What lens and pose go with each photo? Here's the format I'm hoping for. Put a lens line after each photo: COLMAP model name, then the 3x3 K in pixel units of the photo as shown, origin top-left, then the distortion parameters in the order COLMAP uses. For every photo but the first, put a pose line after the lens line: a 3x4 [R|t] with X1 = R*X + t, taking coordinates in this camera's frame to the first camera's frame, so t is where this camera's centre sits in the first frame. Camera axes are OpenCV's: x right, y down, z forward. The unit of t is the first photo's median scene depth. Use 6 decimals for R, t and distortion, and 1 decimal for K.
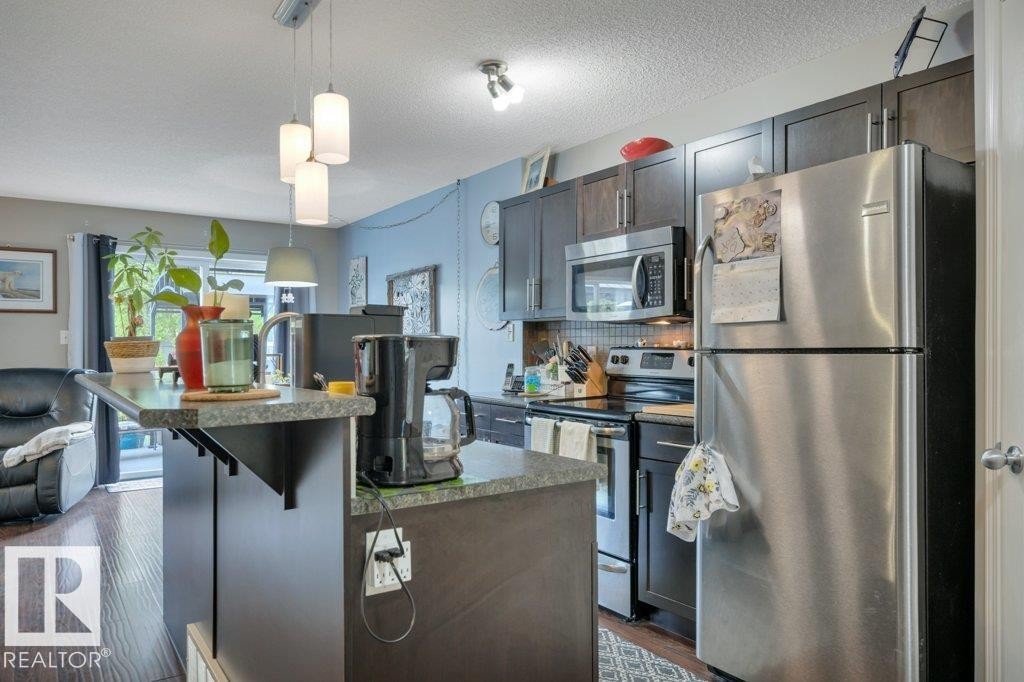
lens RADIAL K [[644.6, 0, 512.0], [0, 644.6, 341.0], [0, 0, 1]] dist [-0.023834, -0.002711]
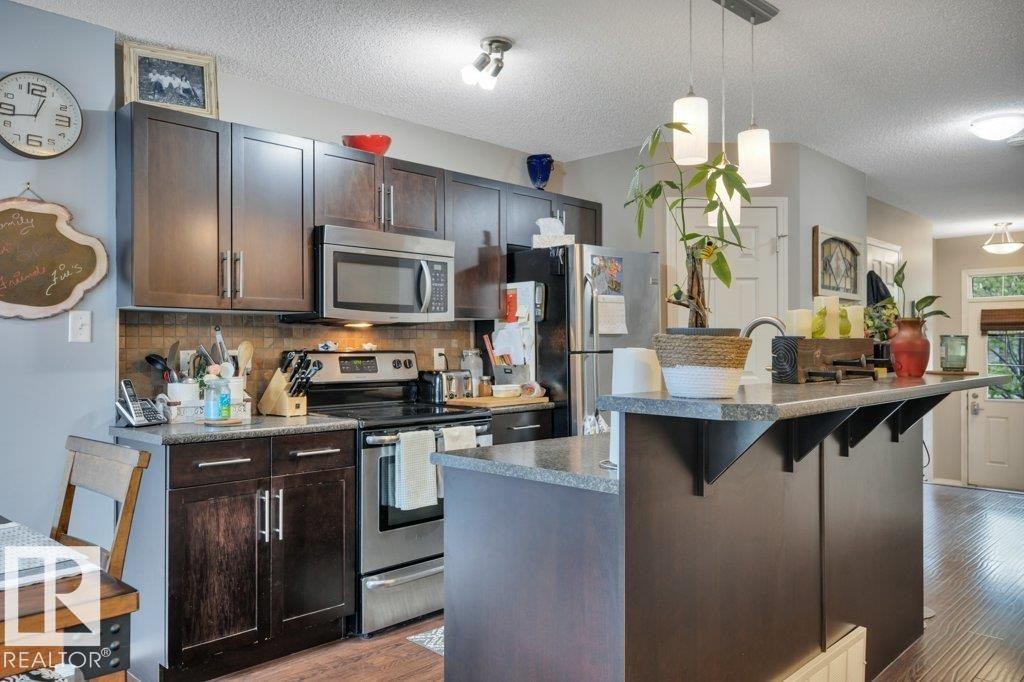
lens RADIAL K [[777.3, 0, 512.0], [0, 777.3, 341.0], [0, 0, 1]] dist [0.001894, 0.000563]
pose [[-0.160029, 0.011421, 0.987046, -0.669718], [-0.005386, 0.999908, -0.012443, 0.006386], [-0.987098, -0.007307, -0.159953, 0.680681]]
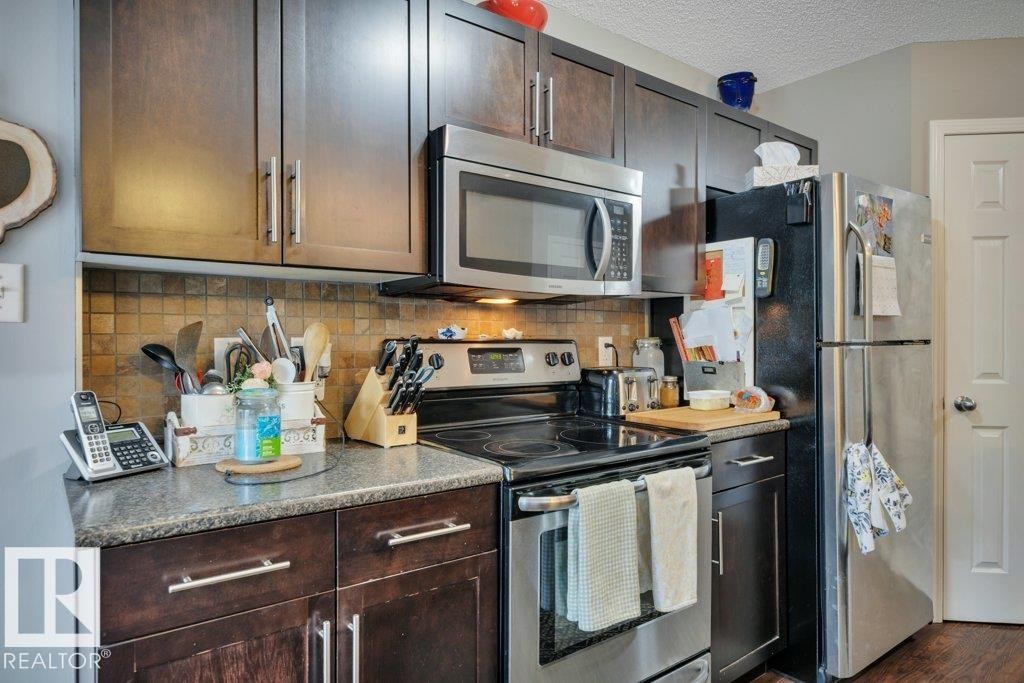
lens RADIAL K [[644.6, 0, 512.0], [0, 644.6, 341.5], [0, 0, 1]] dist [-0.023834, -0.002711]
pose [[-0.011951, -0.004337, 0.999919, -0.290818], [-0.010662, 0.999934, 0.004210, 0.006705], [-0.999872, -0.010611, -0.011996, 0.703797]]
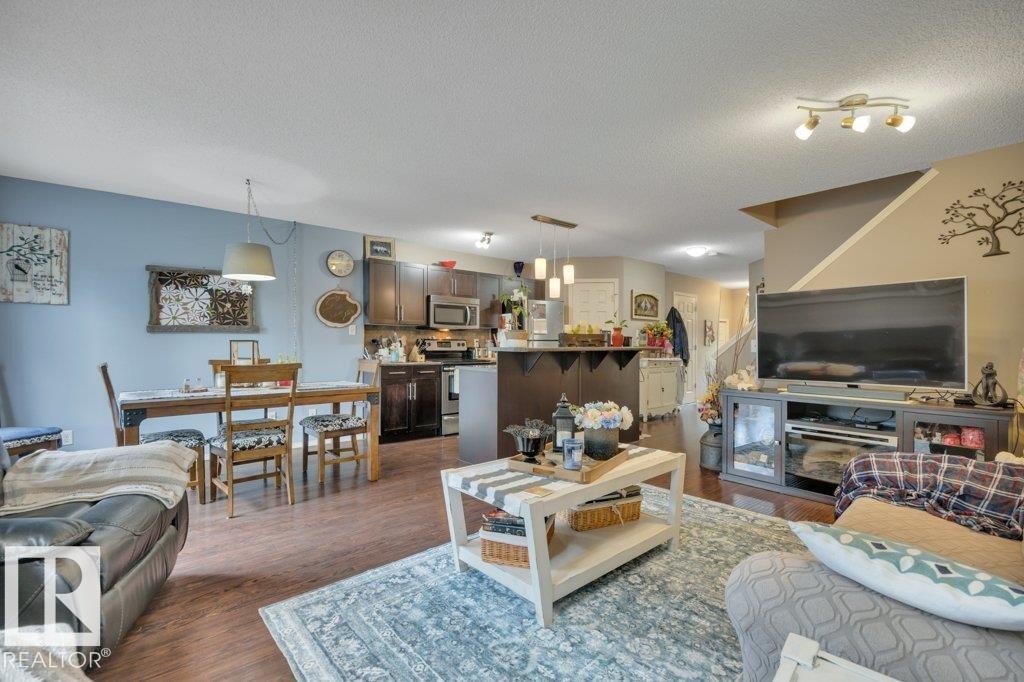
lens RADIAL K [[452.0, 0, 512.0], [0, 452.0, 341.0], [0, 0, 1]] dist [-0.001155, -0.000345]
pose [[-0.068053, 0.012336, 0.997605, -1.138974], [-0.010131, 0.999863, -0.013055, 0.026710], [-0.997630, -0.010995, -0.067919, 0.603719]]
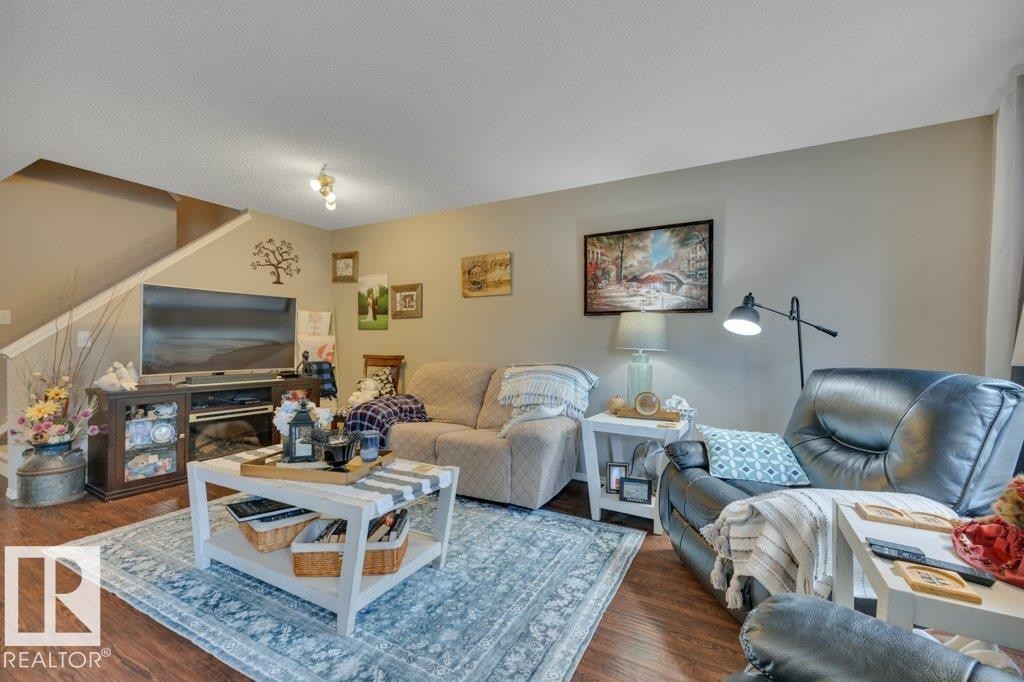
lens RADIAL K [[435.5, 0, 509.9], [0, 435.5, 353.4], [0, 0, 1]] dist [0.000918, 0.000021]
pose [[-0.919172, 0.001844, -0.393851, -0.643747], [-0.005971, 0.999809, 0.018616, 0.026033], [0.393810, 0.019463, -0.918986, 0.996664]]
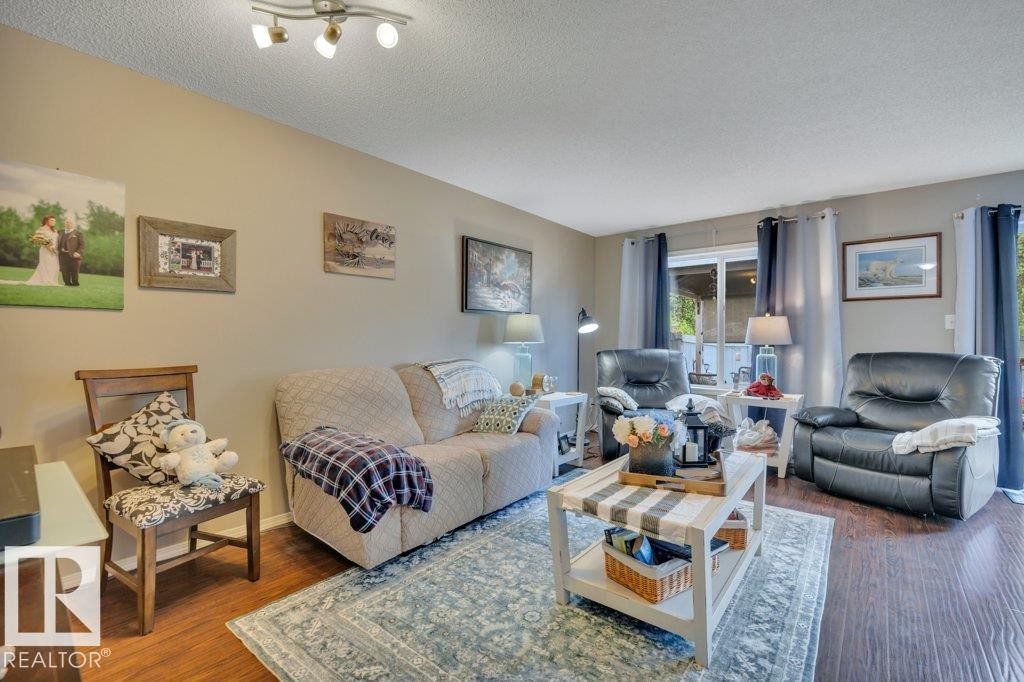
lens RADIAL K [[452.0, 0, 512.0], [0, 452.0, 341.0], [0, 0, 1]] dist [-0.001155, -0.000345]
pose [[0.236466, 0.011132, -0.971576, -0.236437], [0.000955, 0.999931, 0.011690, 0.017154], [0.971639, -0.003692, 0.236439, 0.236255]]
